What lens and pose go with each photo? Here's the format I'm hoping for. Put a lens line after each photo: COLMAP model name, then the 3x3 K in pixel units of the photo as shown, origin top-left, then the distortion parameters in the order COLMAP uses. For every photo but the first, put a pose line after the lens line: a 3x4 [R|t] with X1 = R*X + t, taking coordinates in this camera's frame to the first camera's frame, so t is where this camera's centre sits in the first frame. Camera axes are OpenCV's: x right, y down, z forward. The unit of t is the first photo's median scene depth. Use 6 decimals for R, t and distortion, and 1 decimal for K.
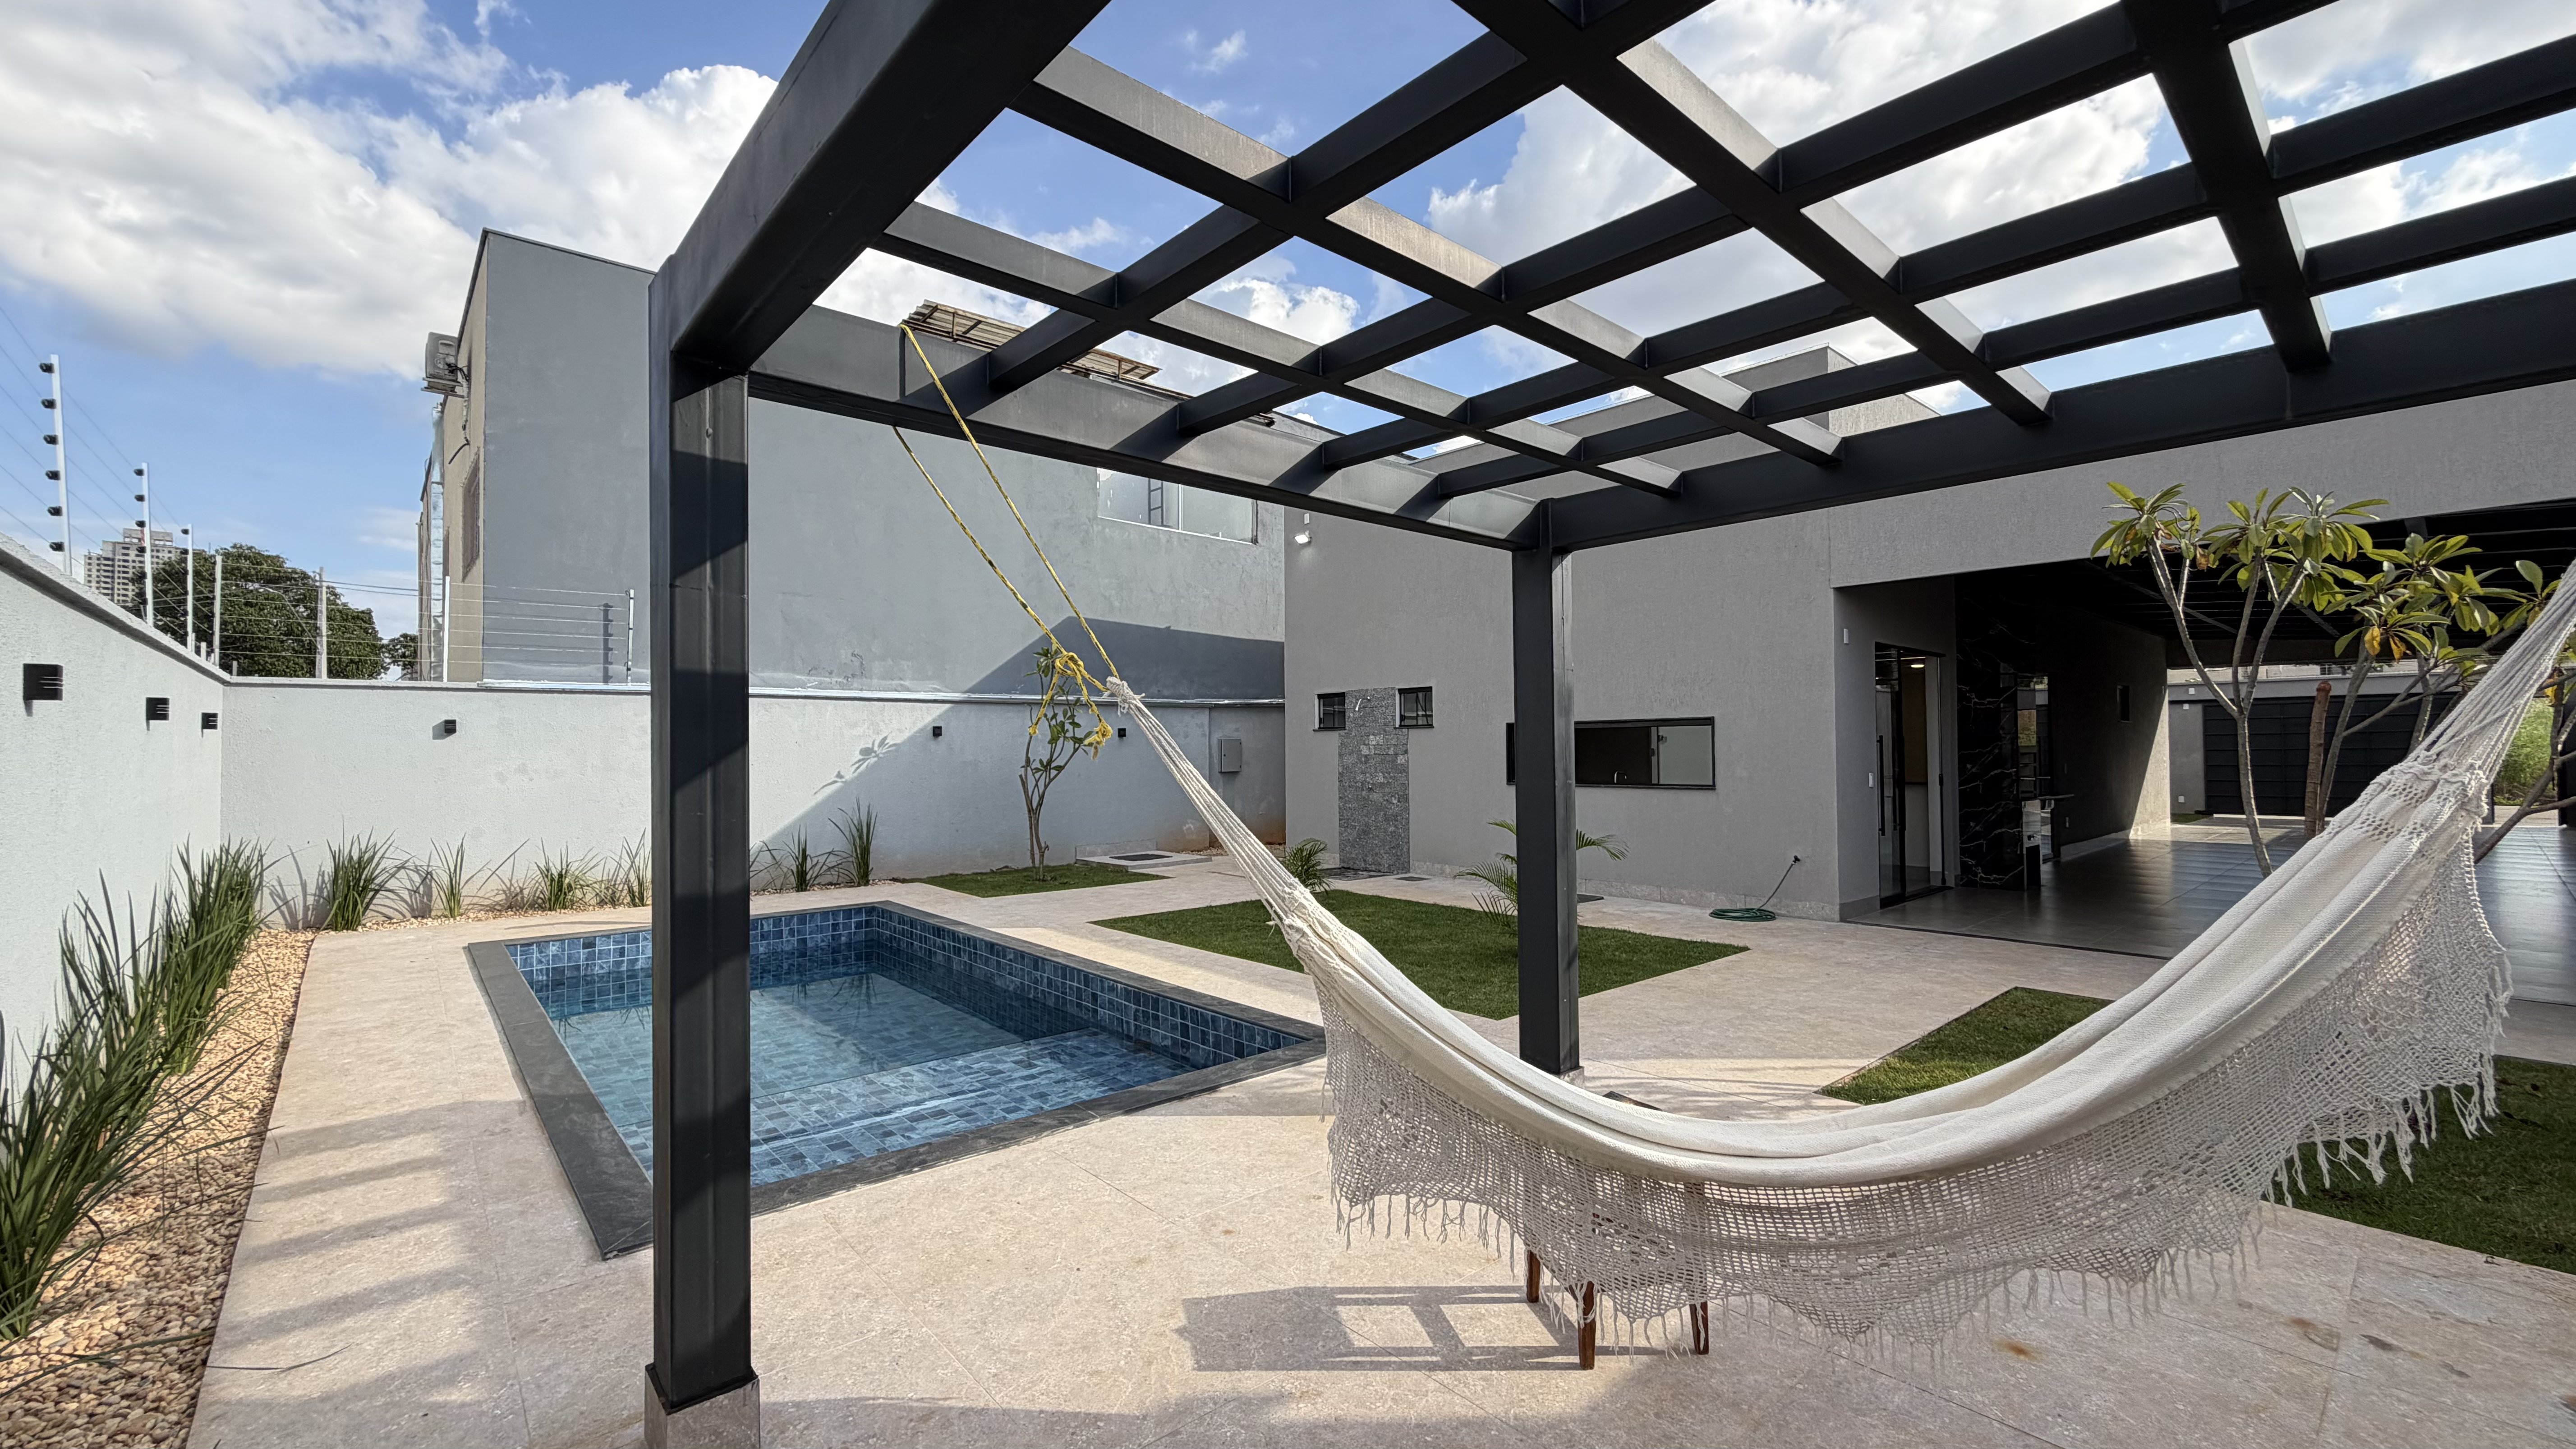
lens RADIAL K [[1028.7, 0, 1284.5], [0, 1028.7, 727.4], [0, 0, 1]] dist [0.000124, 0.000313]
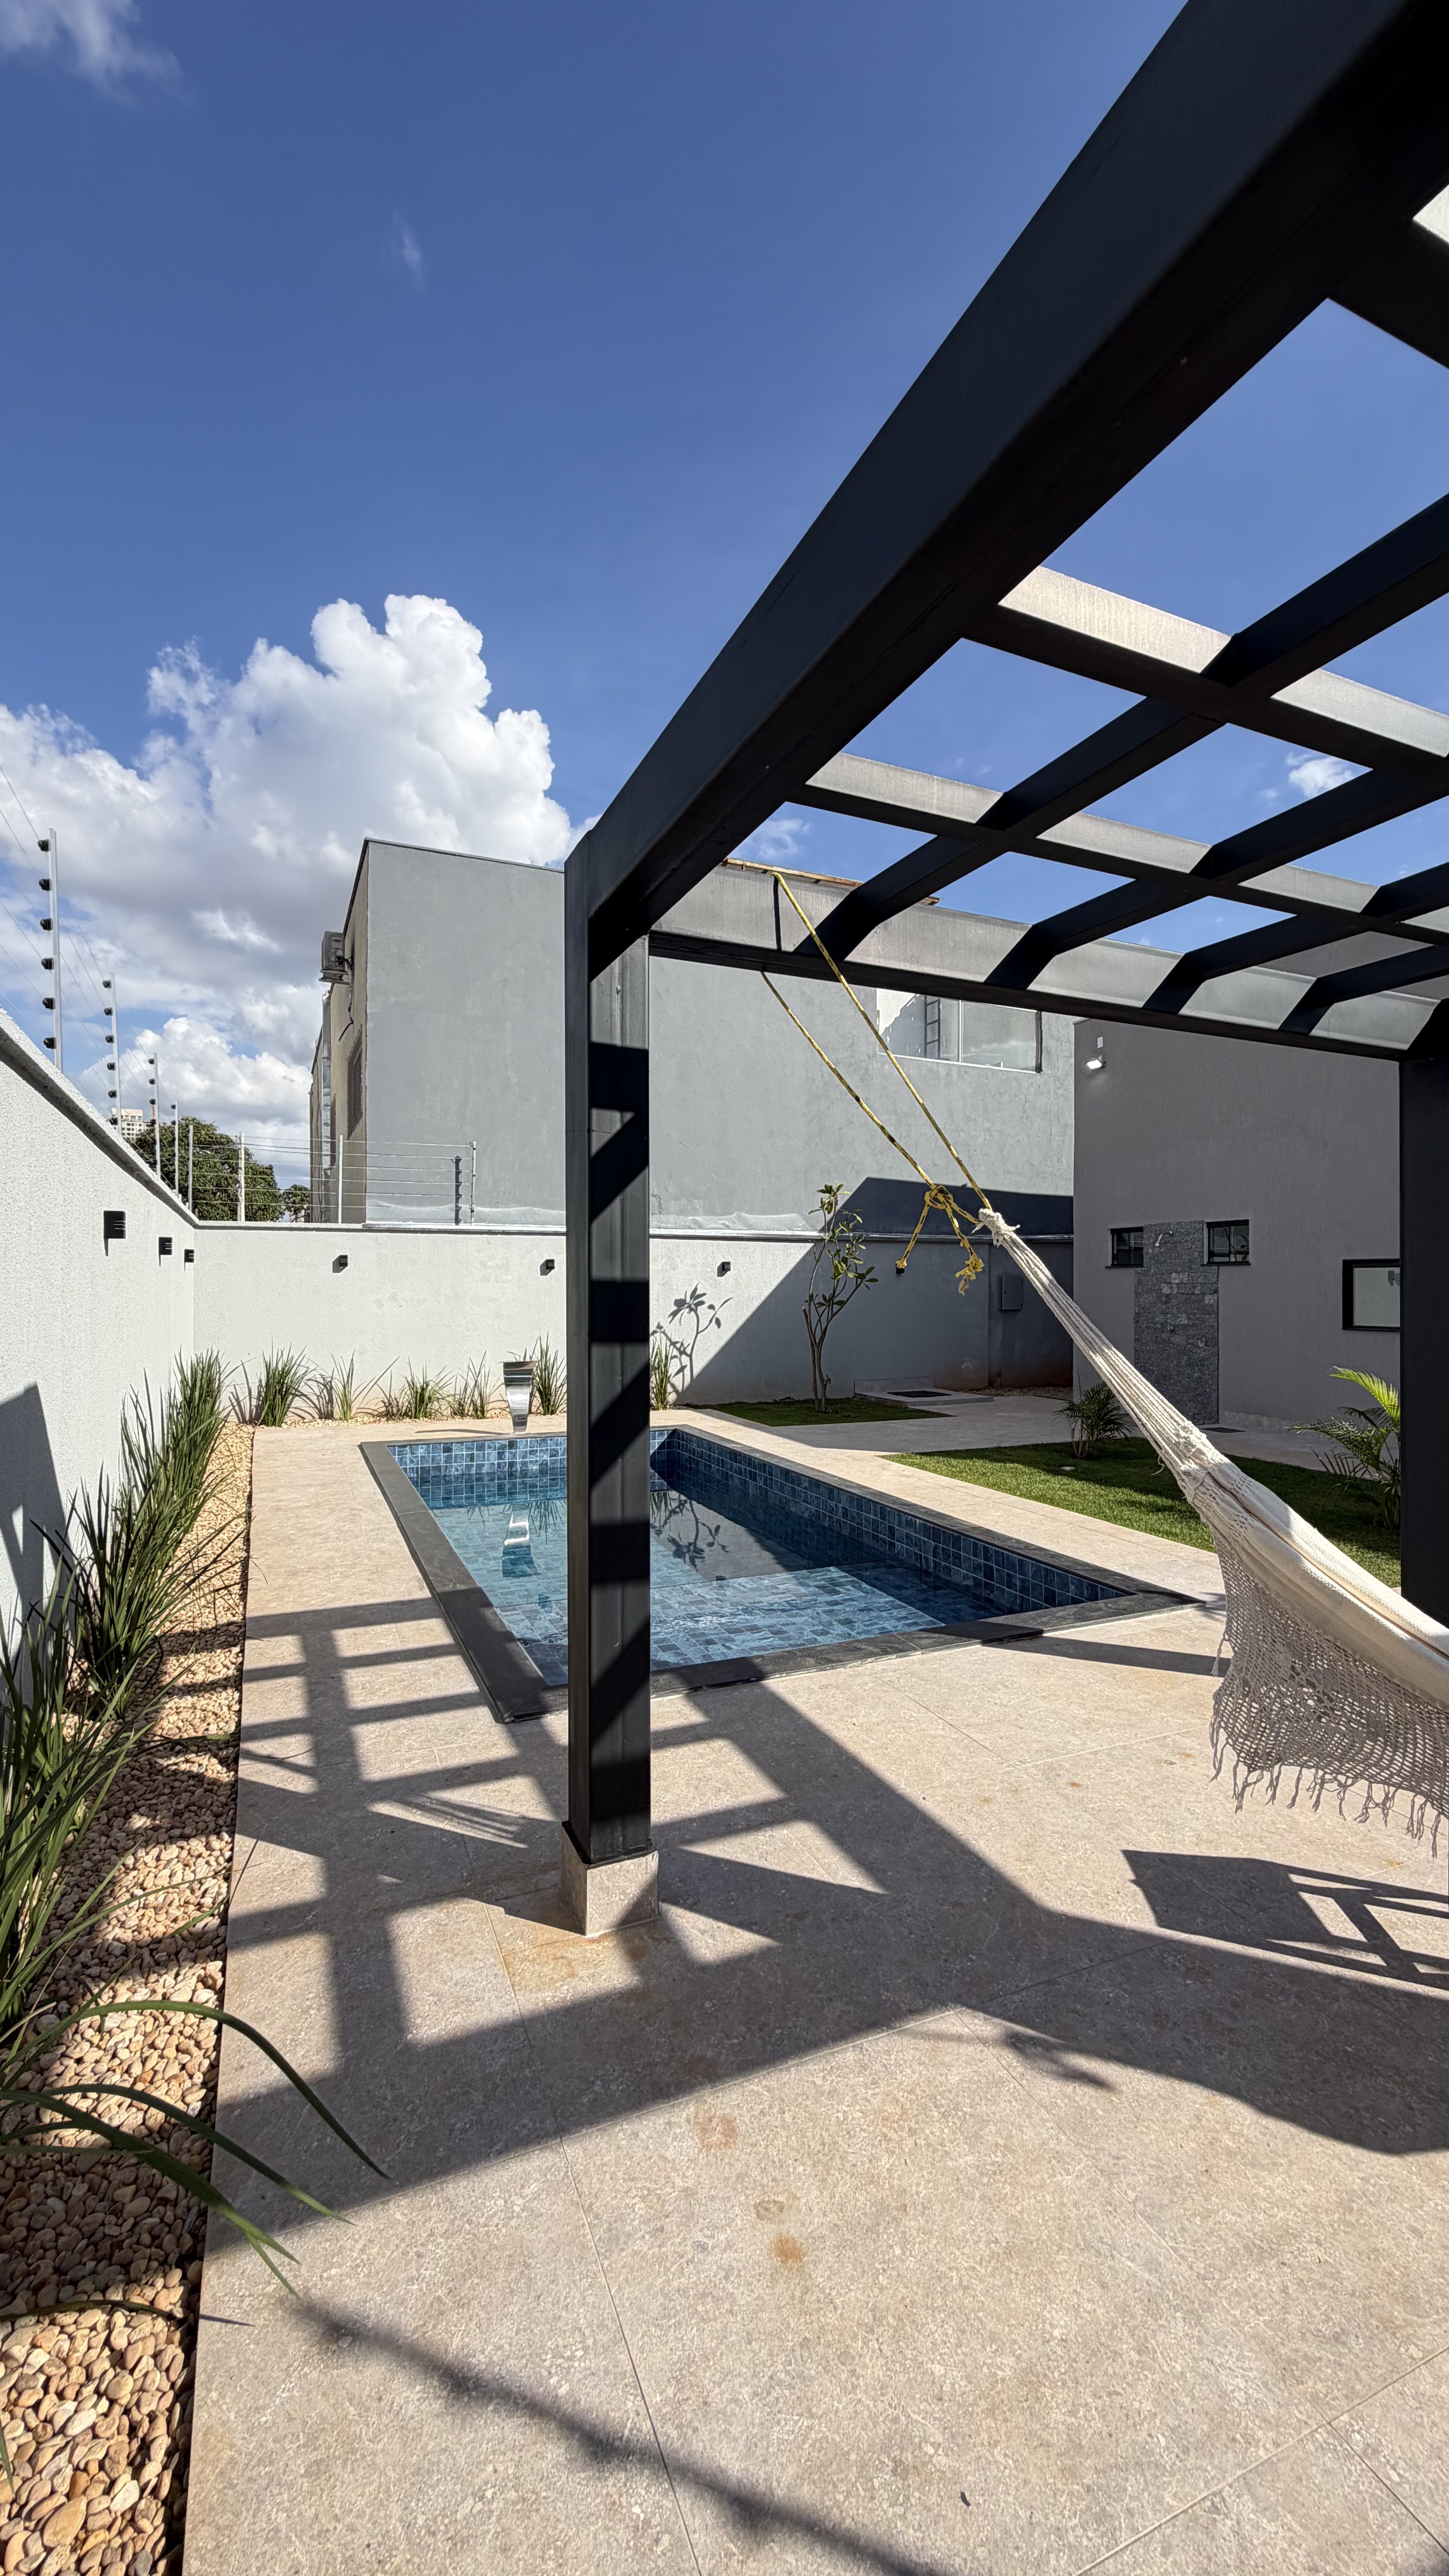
lens RADIAL K [[1028.7, 0, 723.7], [0, 1028.7, 1278.3], [0, 0, 1]] dist [0.000124, 0.000313]
pose [[0.952654, 0.007664, -0.303959, -0.026435], [-0.003567, 0.999895, 0.014034, 0.000975], [0.304034, -0.012286, 0.952582, -0.004525]]
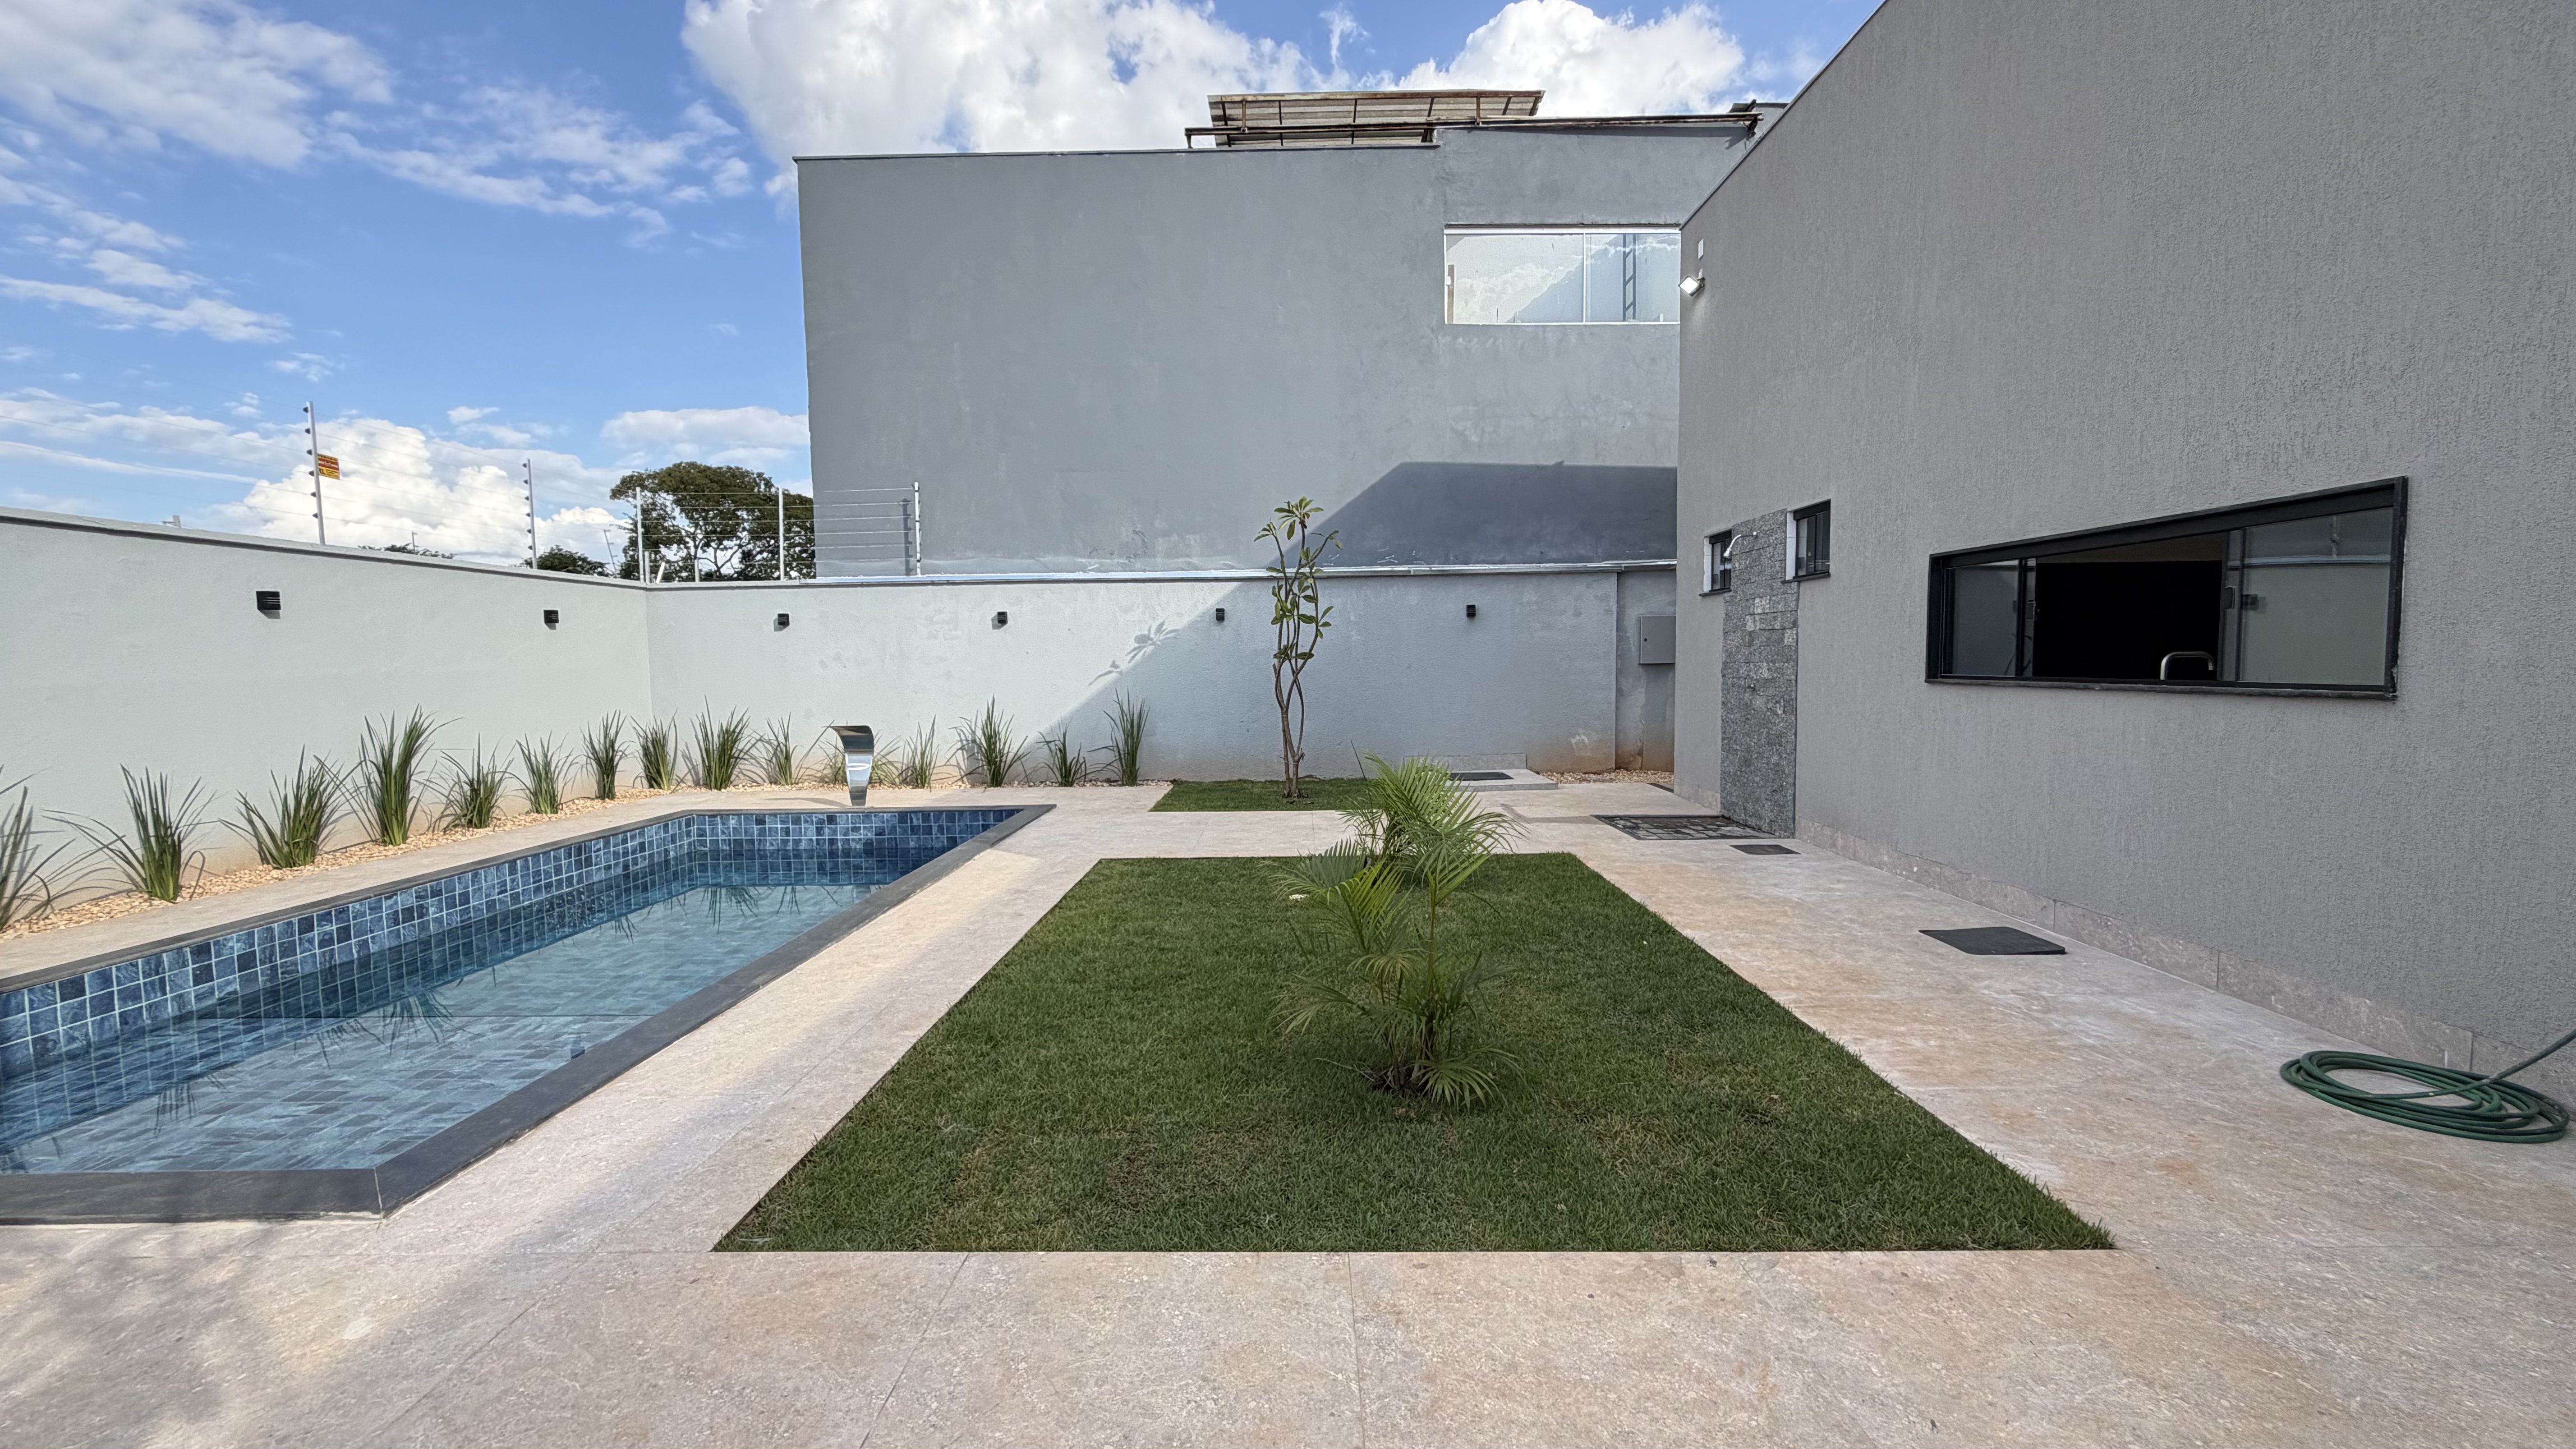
lens RADIAL K [[1032.1, 0, 1281.0], [0, 1032.1, 726.6], [0, 0, 1]] dist [-0.000929, 0.000444]
pose [[0.746179, 0.039992, -0.664543, 0.375659], [0.023255, 0.996019, 0.086053, 0.032398], [0.665339, -0.079665, 0.742279, 0.519404]]
